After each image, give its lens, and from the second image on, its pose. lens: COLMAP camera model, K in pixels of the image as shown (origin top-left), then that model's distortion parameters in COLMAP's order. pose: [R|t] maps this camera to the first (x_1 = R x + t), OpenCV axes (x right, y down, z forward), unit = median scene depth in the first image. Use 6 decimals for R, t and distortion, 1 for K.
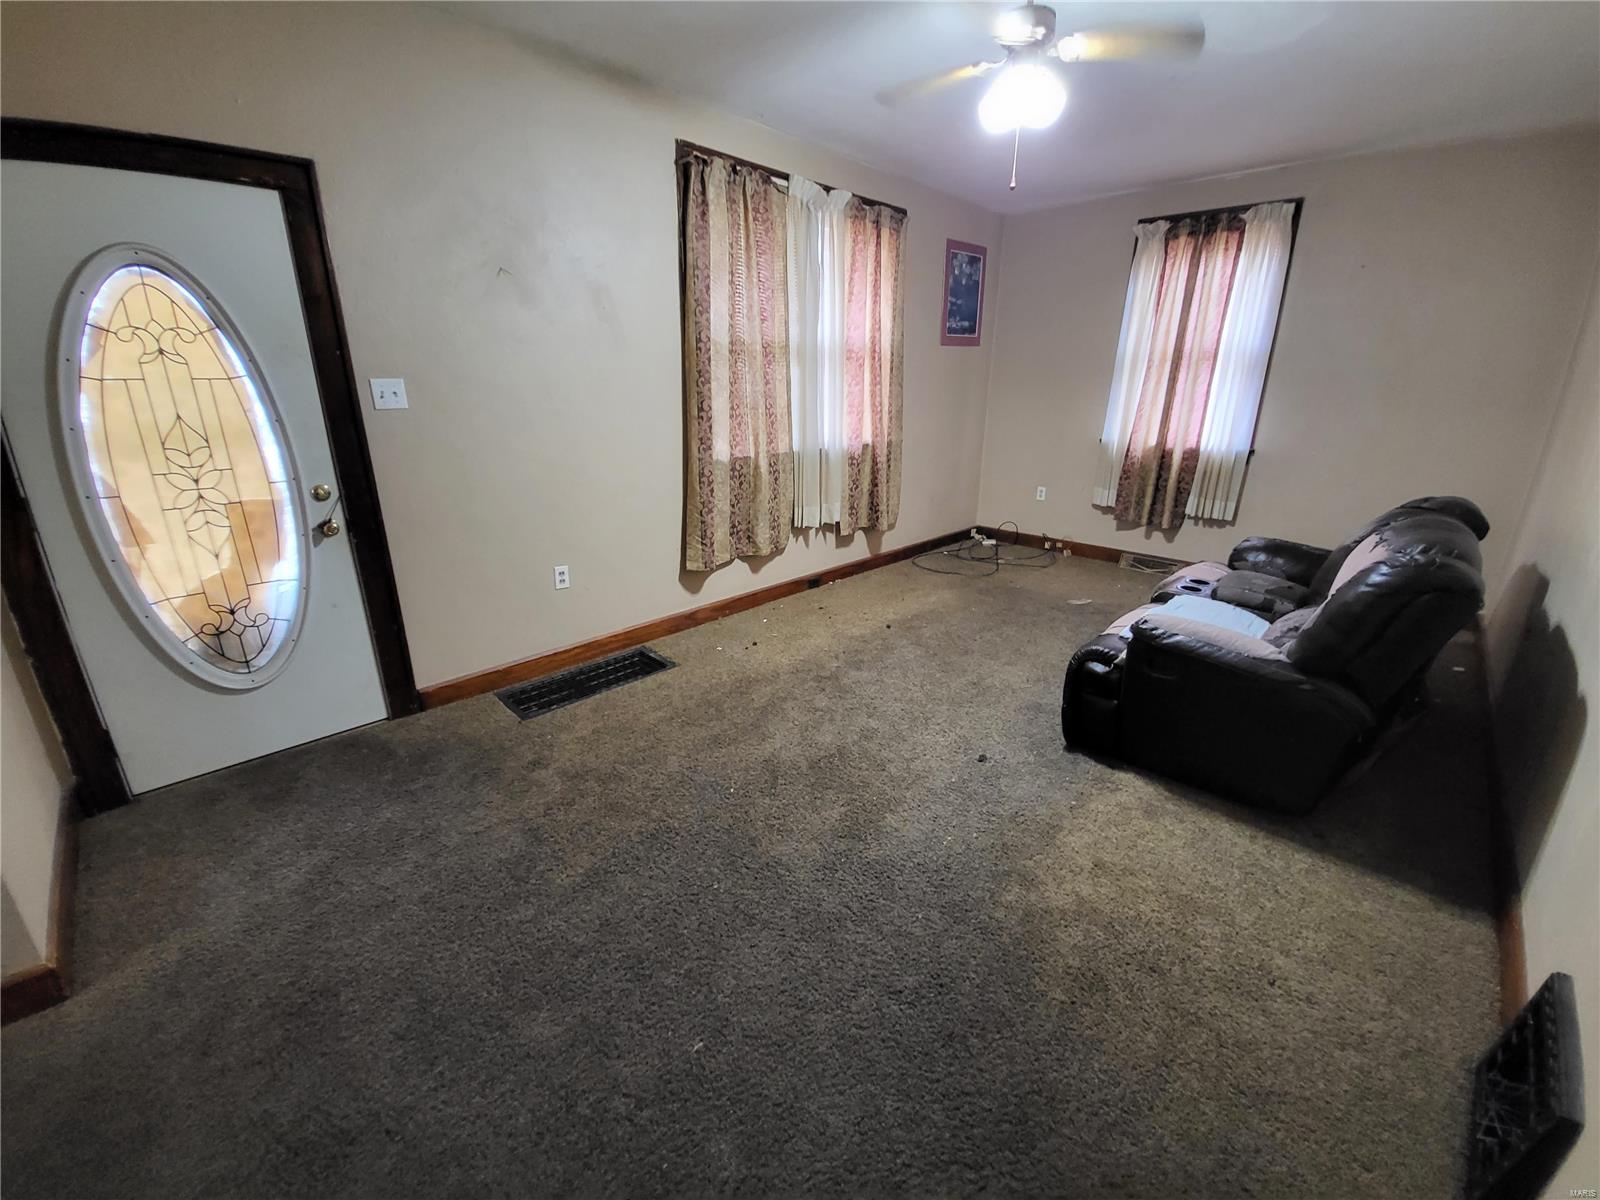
lens RADIAL K [[635.7, 0, 794.8], [0, 635.7, 595.8], [0, 0, 1]] dist [-0.005501, -0.007885]
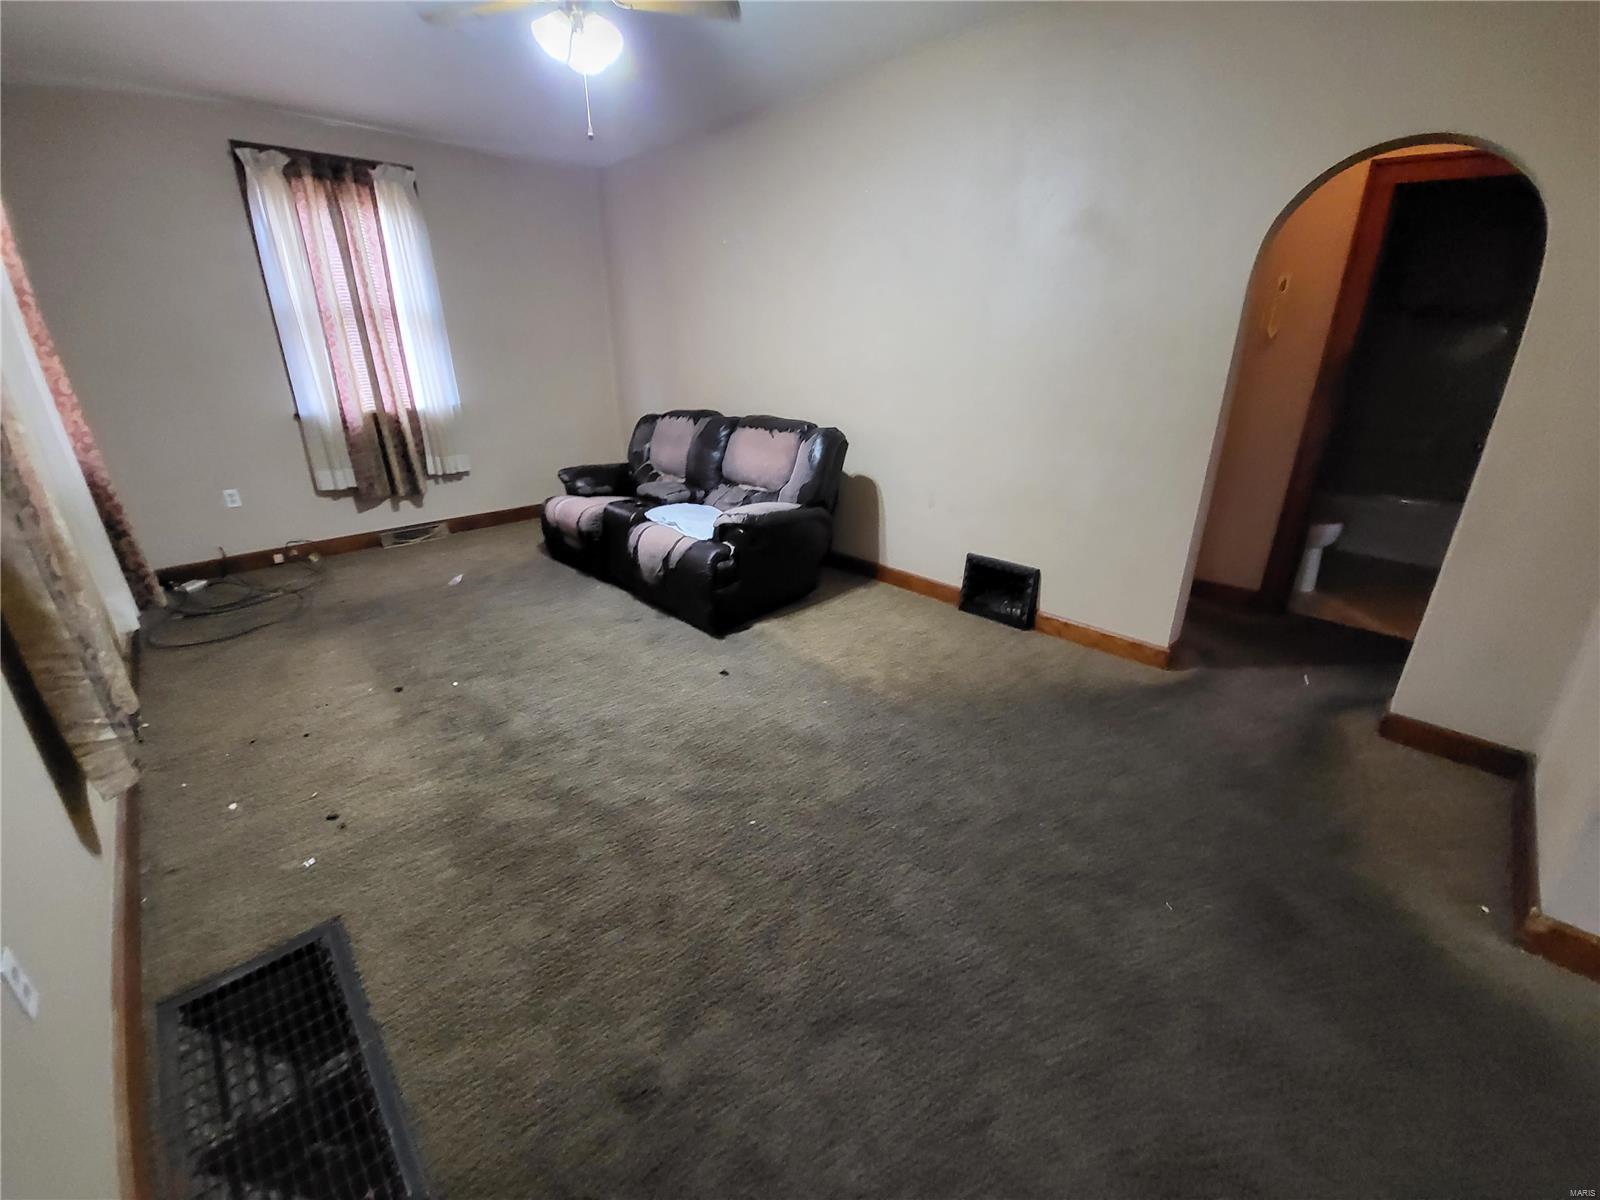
lens RADIAL K [[635.7, 0, 798.1], [0, 635.7, 599.3], [0, 0, 1]] dist [-0.005501, -0.007885]
pose [[0.010731, -0.376361, 0.926411, -0.566504], [0.322779, 0.878172, 0.353025, -0.176846], [-0.946413, 0.295238, 0.130905, 0.534392]]
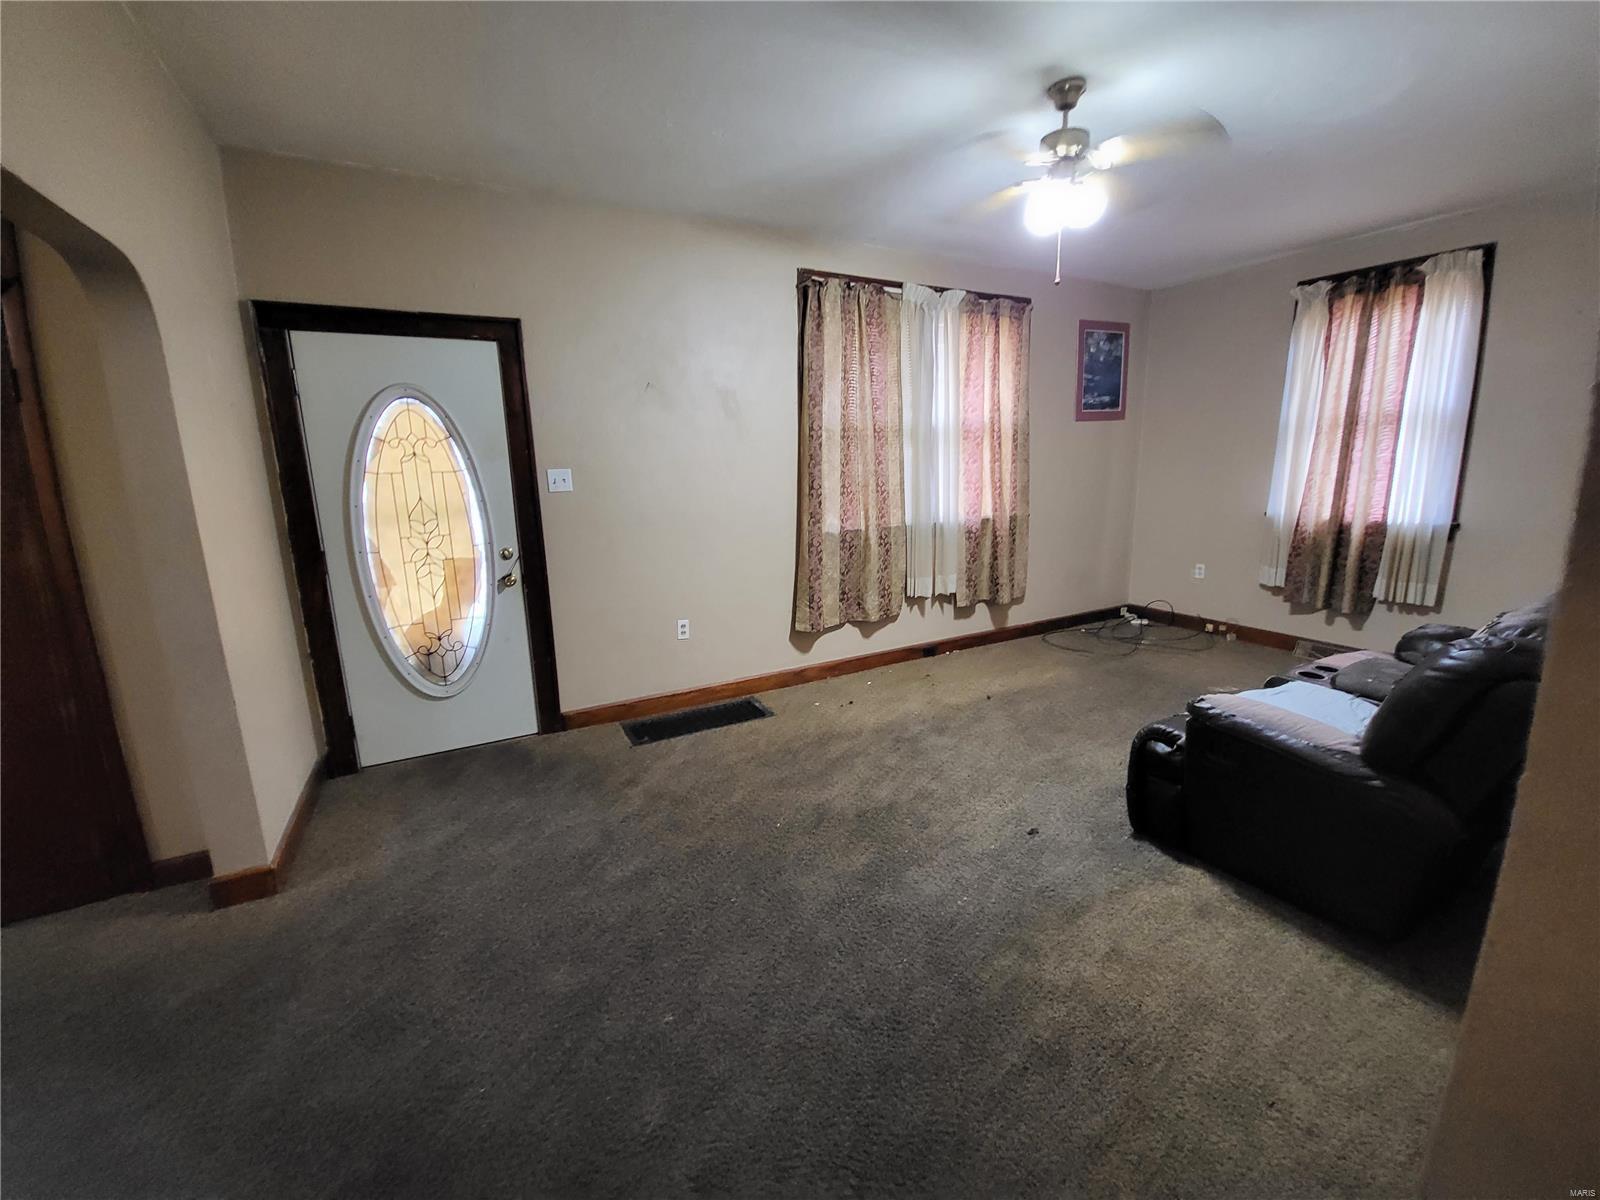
lens RADIAL K [[635.7, 0, 791.5], [0, 635.7, 593.3], [0, 0, 1]] dist [-0.005501, -0.007885]
pose [[0.953279, 0.032569, -0.300329, 0.174017], [-0.068582, 0.991545, -0.110161, 0.019973], [0.294202, 0.125611, 0.947453, -0.061058]]
